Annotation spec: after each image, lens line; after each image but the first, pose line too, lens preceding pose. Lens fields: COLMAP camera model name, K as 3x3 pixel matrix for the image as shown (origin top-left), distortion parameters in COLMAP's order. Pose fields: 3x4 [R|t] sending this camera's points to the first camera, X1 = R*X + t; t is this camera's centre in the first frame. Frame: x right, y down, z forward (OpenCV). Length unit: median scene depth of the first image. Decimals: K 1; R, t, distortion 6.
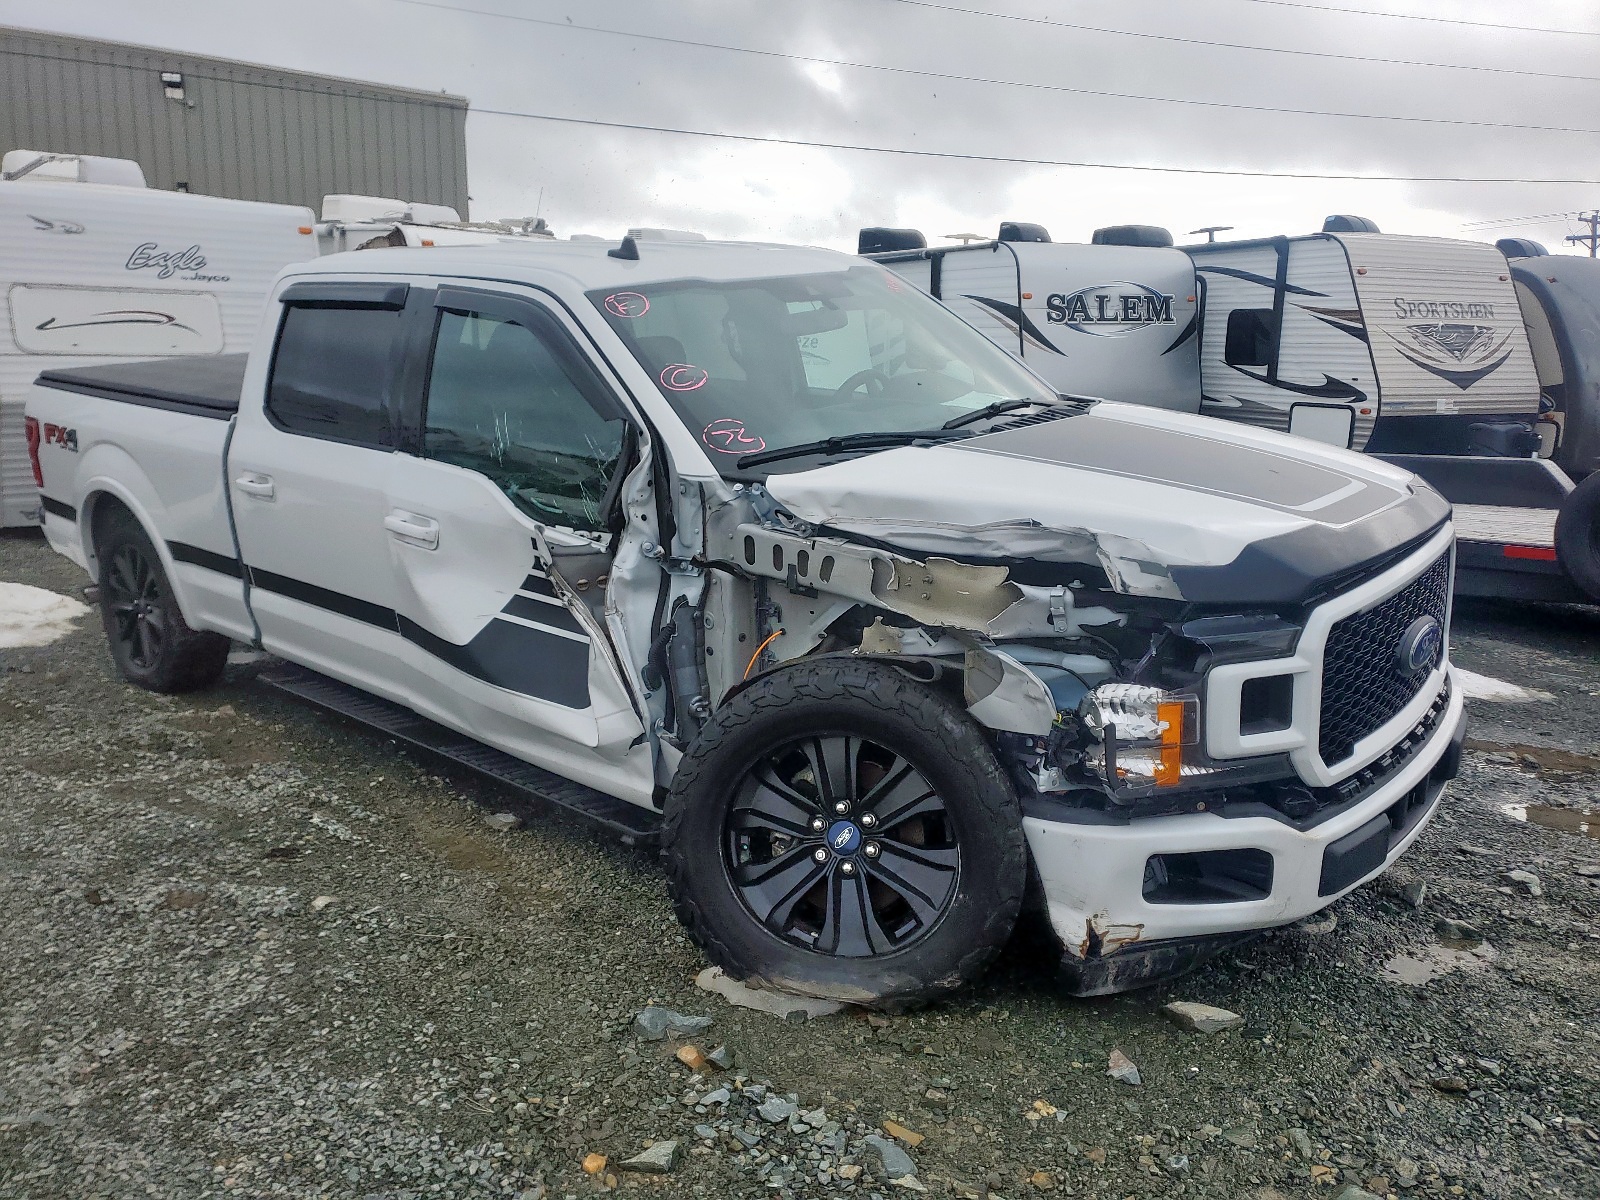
lens RADIAL K [[1204.2, 0, 800.0], [0, 1204.2, 600.0], [0, 0, 1]] dist [0.052489, -0.167933]
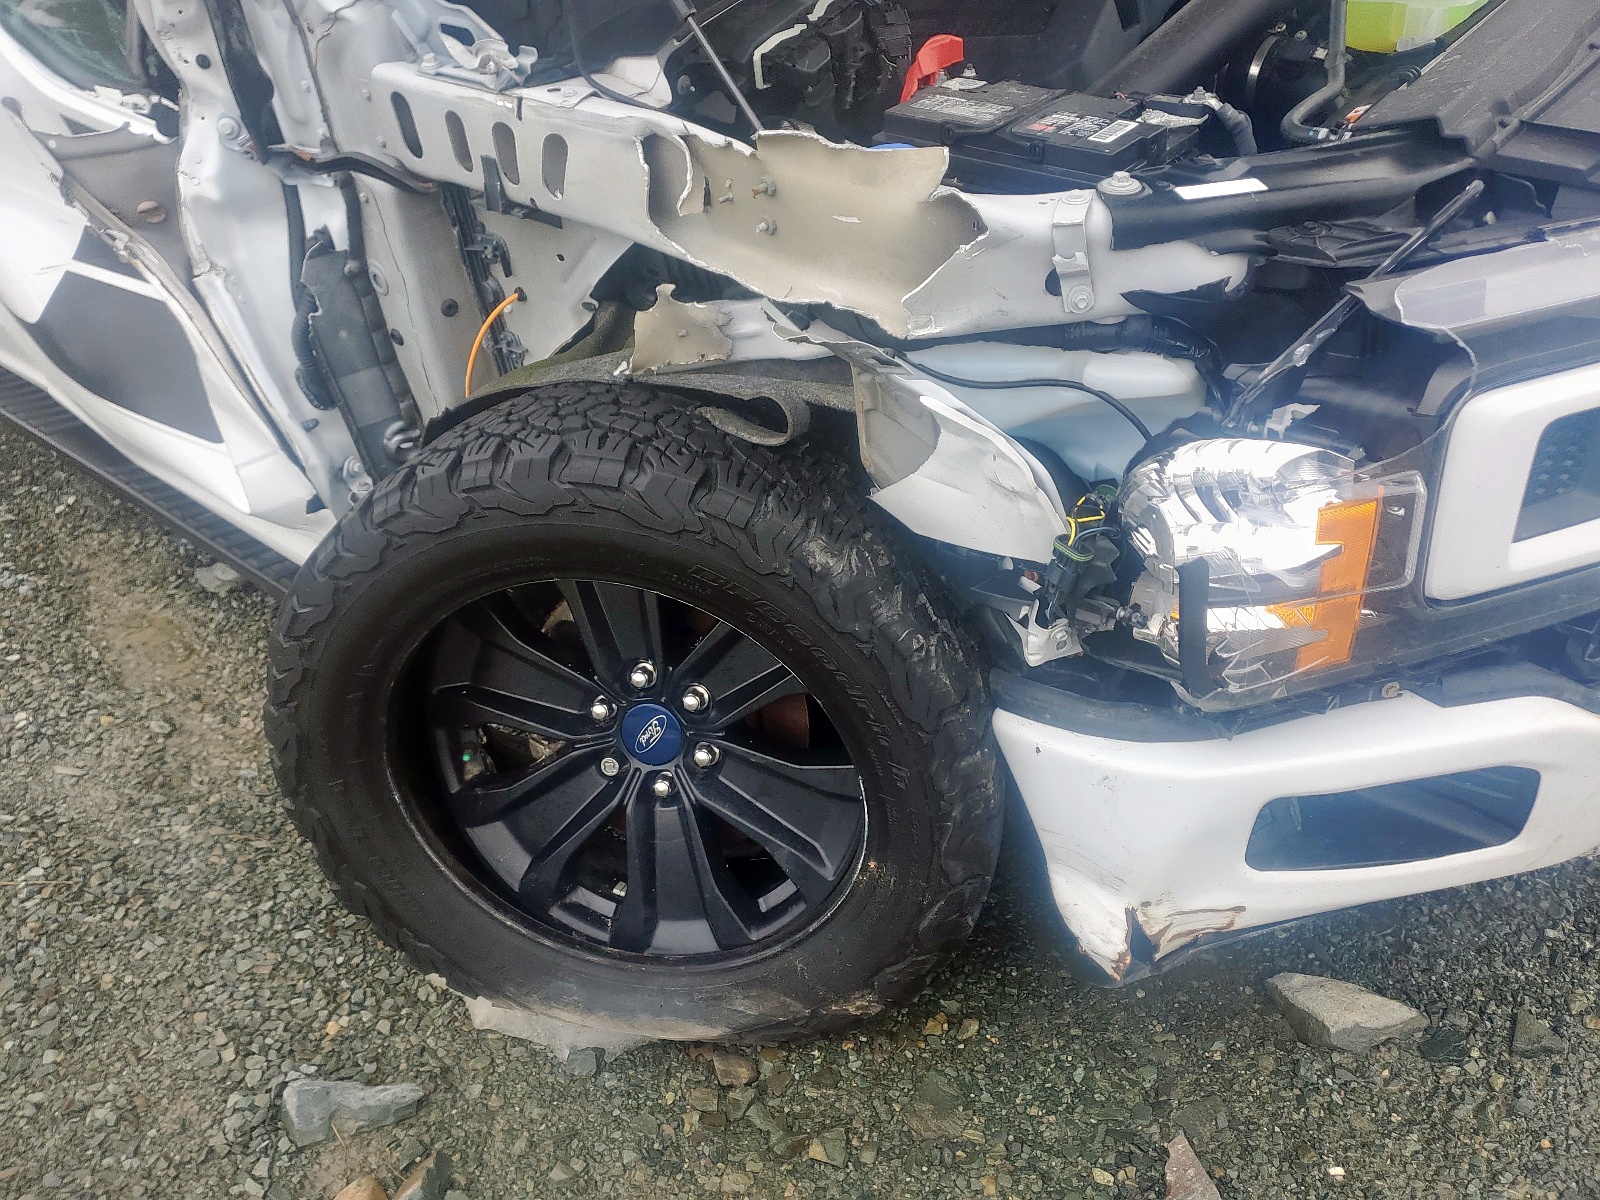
lens RADIAL K [[1203.7, 0, 800.0], [0, 1203.7, 600.0], [0, 0, 1]] dist [0.051820, -0.061327]
pose [[0.996216, -0.072629, -0.047741, 0.130449], [0.085642, 0.913956, 0.396675, -0.052709], [0.014823, -0.399262, 0.916717, 0.566850]]
